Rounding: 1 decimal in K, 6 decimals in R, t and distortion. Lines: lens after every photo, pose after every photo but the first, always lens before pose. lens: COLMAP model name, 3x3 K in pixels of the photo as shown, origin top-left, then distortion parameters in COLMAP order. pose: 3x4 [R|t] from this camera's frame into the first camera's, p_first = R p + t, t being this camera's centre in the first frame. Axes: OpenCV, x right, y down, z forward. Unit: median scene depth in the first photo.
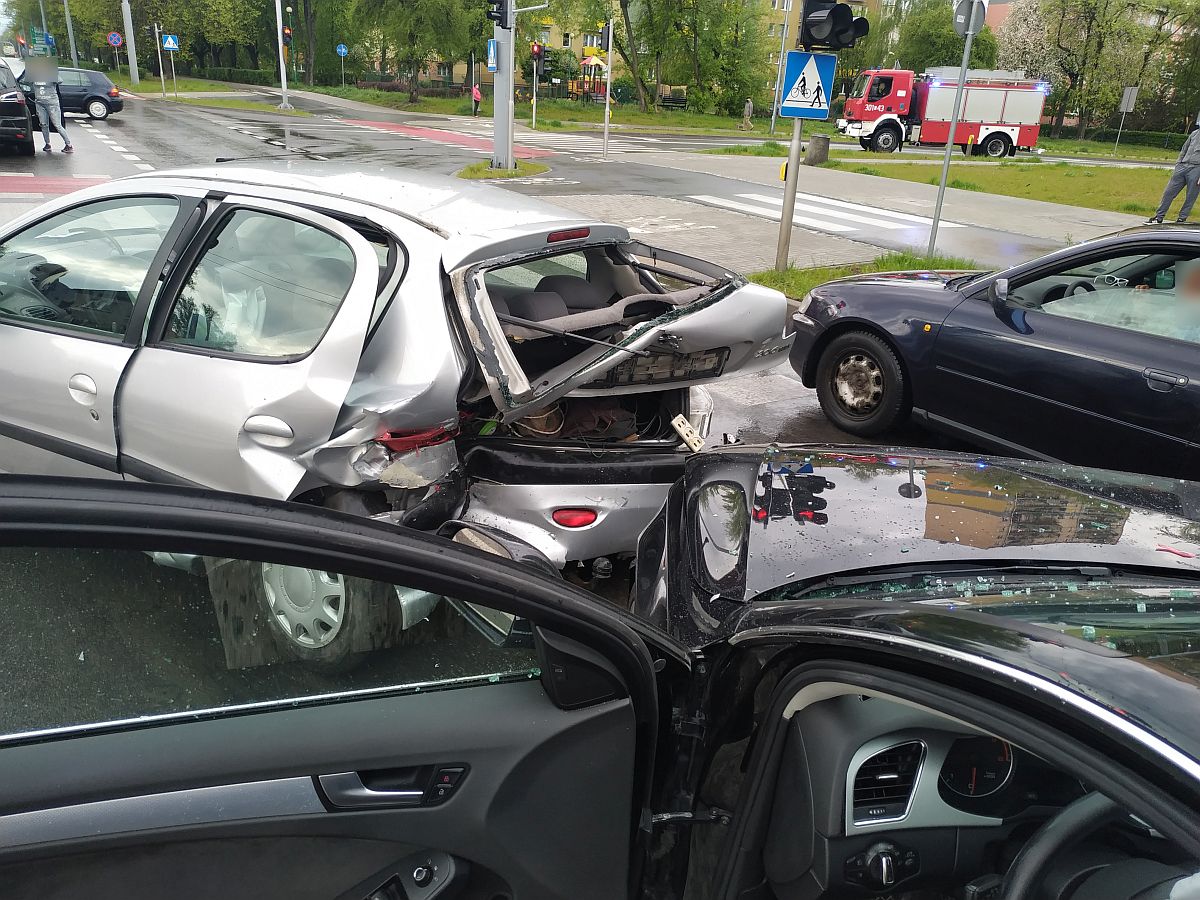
lens RADIAL K [[880.5, 0, 600.0], [0, 880.5, 450.0], [0, 0, 1]] dist [-0.000475, 0.004227]
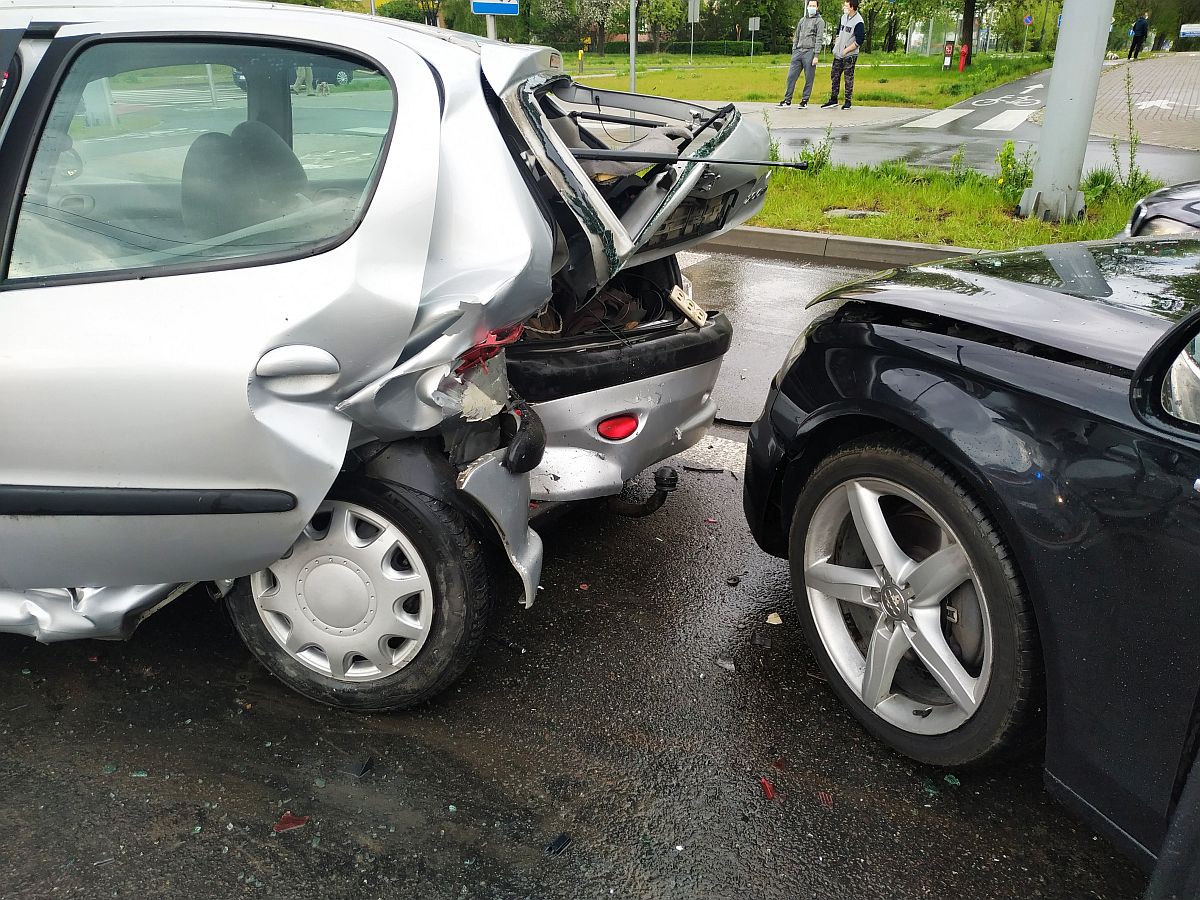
lens RADIAL K [[880.5, 0, 600.0], [0, 880.5, 450.0], [0, 0, 1]] dist [-0.000475, 0.004227]
pose [[0.914048, -0.230106, 0.334016, -0.317511], [0.208009, 0.972897, 0.101011, 0.012532], [-0.348207, -0.022851, 0.937139, 0.258315]]
